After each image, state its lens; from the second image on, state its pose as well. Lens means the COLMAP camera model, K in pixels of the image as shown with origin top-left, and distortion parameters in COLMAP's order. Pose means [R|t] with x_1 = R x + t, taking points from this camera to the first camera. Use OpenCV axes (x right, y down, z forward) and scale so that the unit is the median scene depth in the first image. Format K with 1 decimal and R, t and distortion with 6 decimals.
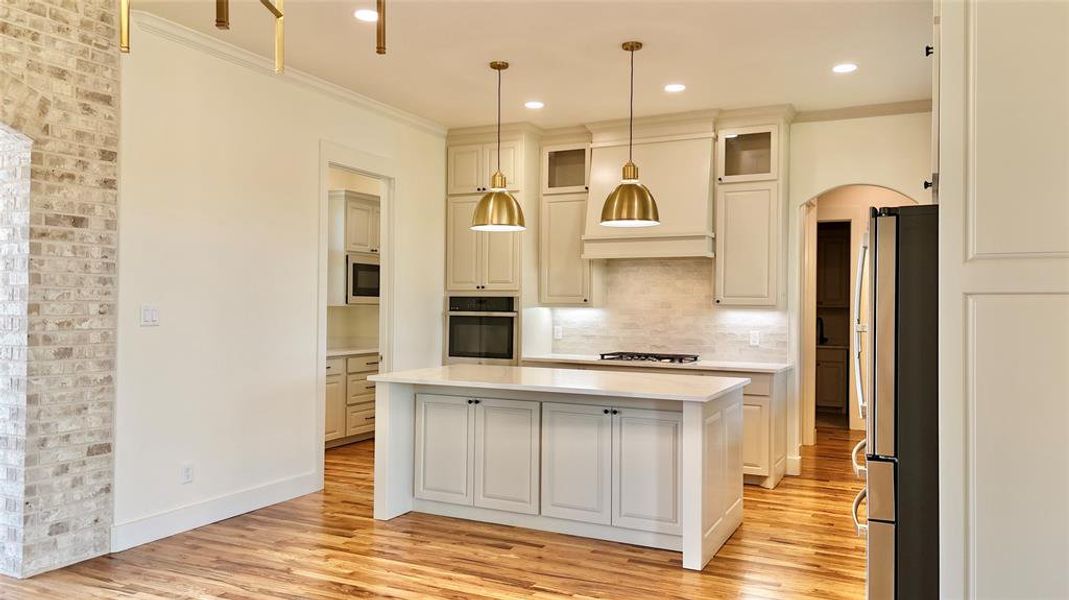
lens RADIAL K [[797.1, 0, 534.5], [0, 797.1, 300.0], [0, 0, 1]] dist [0.075709, -0.074130]
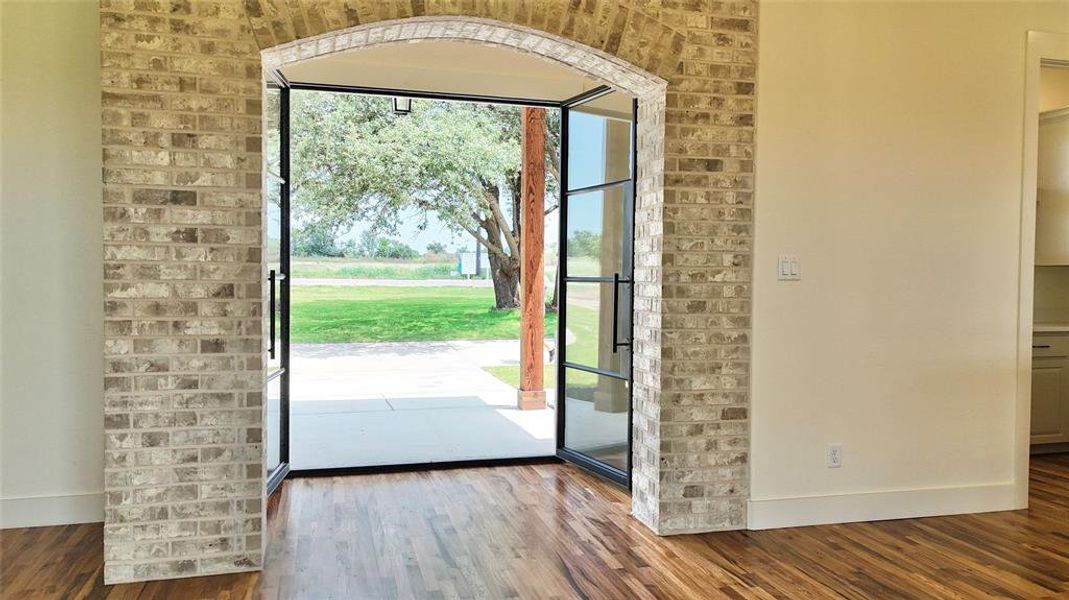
lens RADIAL K [[797.1, 0, 534.5], [0, 797.1, 300.0], [0, 0, 1]] dist [0.075709, -0.074130]
pose [[0.660961, 0.016870, -0.750231, -0.009528], [0.004179, 0.999649, 0.026160, 0.031936], [0.750409, -0.020426, 0.660658, 0.239879]]
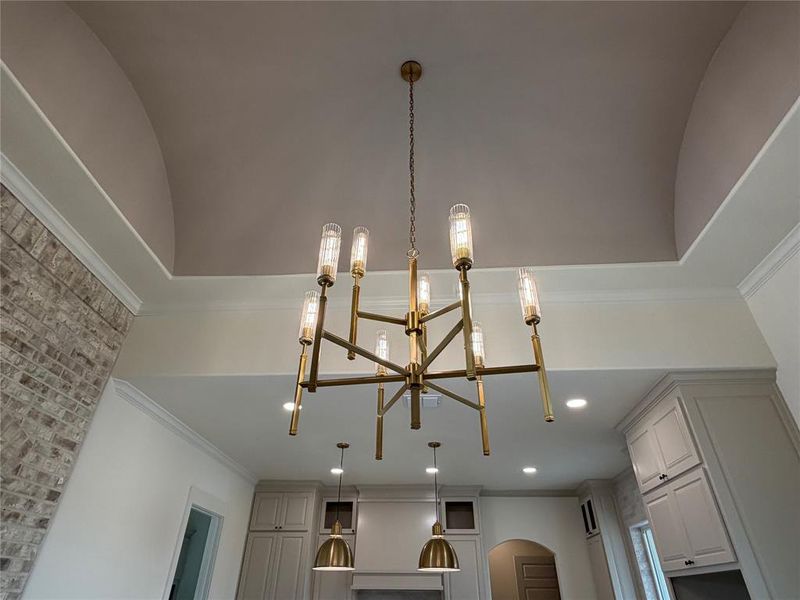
lens RADIAL K [[449.2, 0, 400.0], [0, 449.2, 300.0], [0, 0, 1]] dist [-0.002797, -0.001301]
pose [[0.921231, 0.217225, 0.322718, -0.349189], [-0.002662, 0.833076, -0.553152, -0.062648], [-0.389008, 0.508722, 0.768033, 0.196595]]
